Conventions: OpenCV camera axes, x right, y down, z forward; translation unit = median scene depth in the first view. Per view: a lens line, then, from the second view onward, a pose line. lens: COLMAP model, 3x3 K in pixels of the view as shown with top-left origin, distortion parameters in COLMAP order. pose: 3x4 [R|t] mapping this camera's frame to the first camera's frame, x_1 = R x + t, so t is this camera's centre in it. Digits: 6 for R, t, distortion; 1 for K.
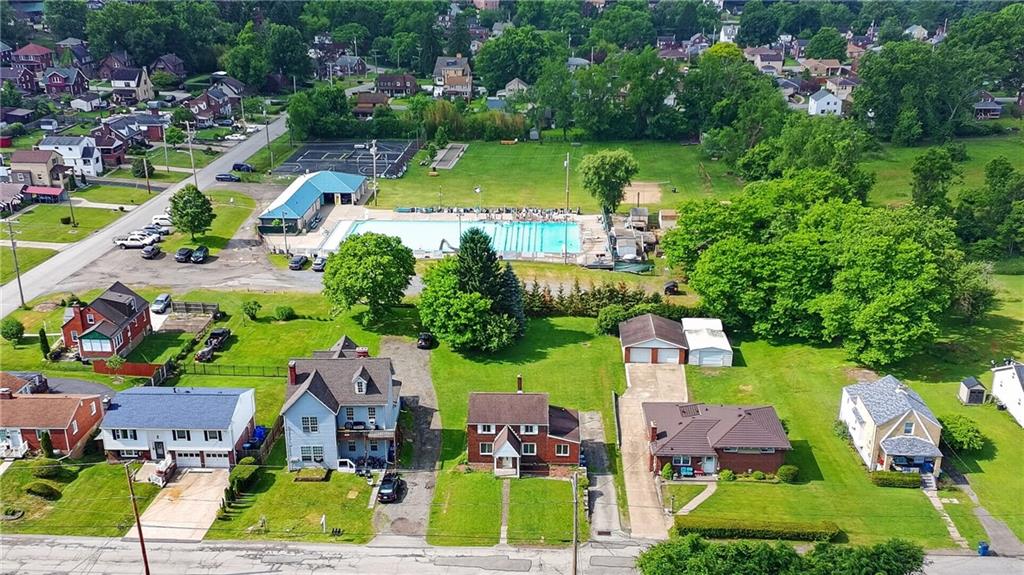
lens RADIAL K [[866.9, 0, 512.0], [0, 866.9, 287.5], [0, 0, 1]] dist [0.048893, 0.005473]
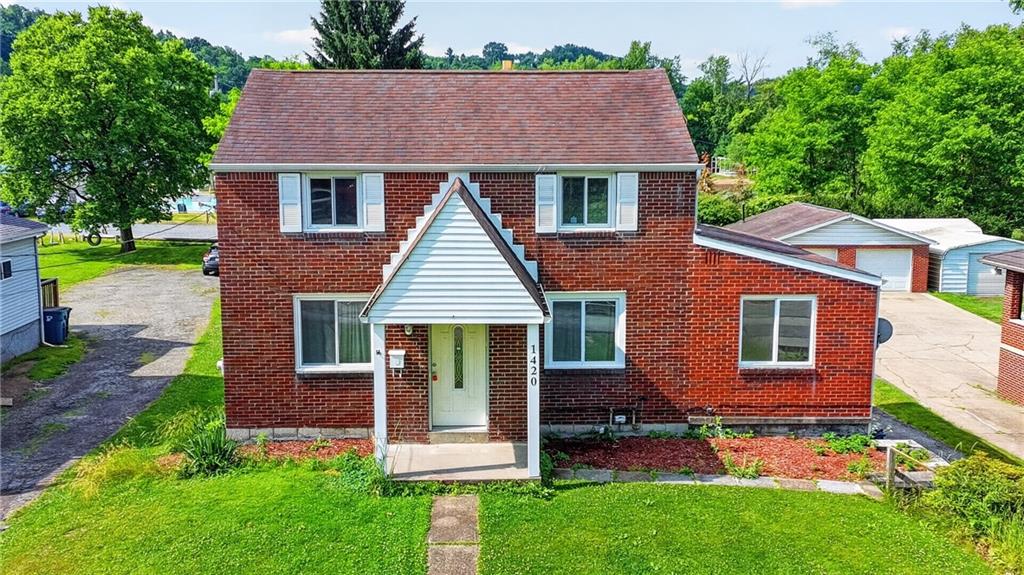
lens RADIAL K [[866.9, 0, 512.0], [0, 866.9, 287.5], [0, 0, 1]] dist [0.048893, 0.005473]
pose [[0.997294, -0.007131, 0.073172, -0.007253], [0.024048, 0.972176, -0.233015, 0.219257], [-0.069474, 0.234144, 0.969716, 0.840264]]
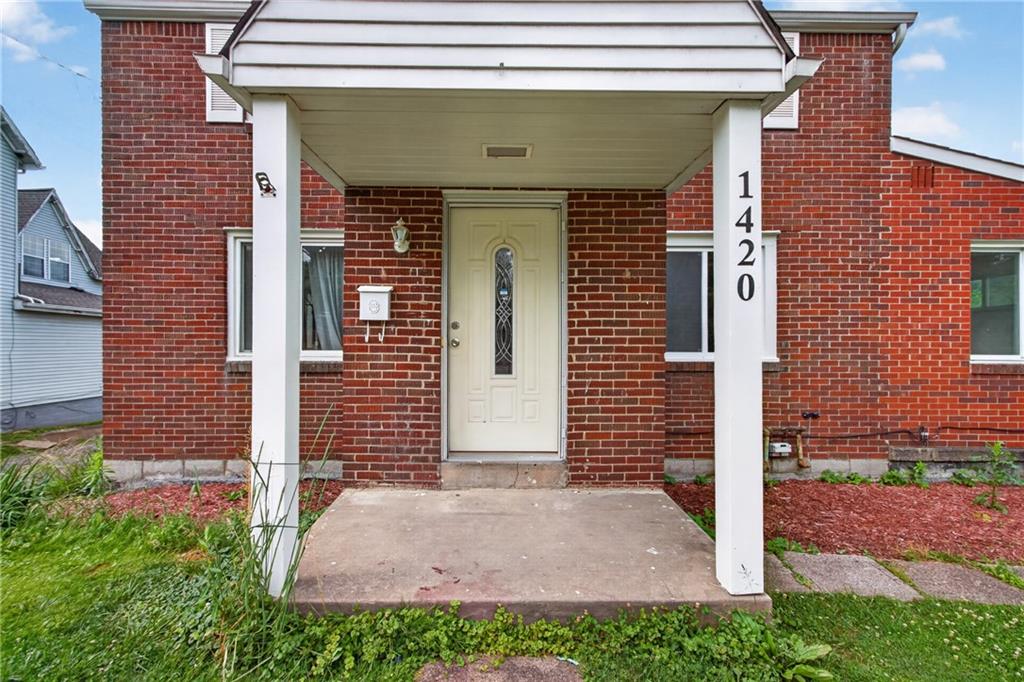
lens RADIAL K [[473.5, 0, 512.0], [0, 473.5, 341.0], [0, 0, 1]] dist [0.008362, 0.000478]
pose [[0.998316, 0.006444, 0.057650, -0.007200], [0.015003, 0.931317, -0.363900, 0.212981], [-0.056036, 0.364152, 0.929652, 0.955322]]
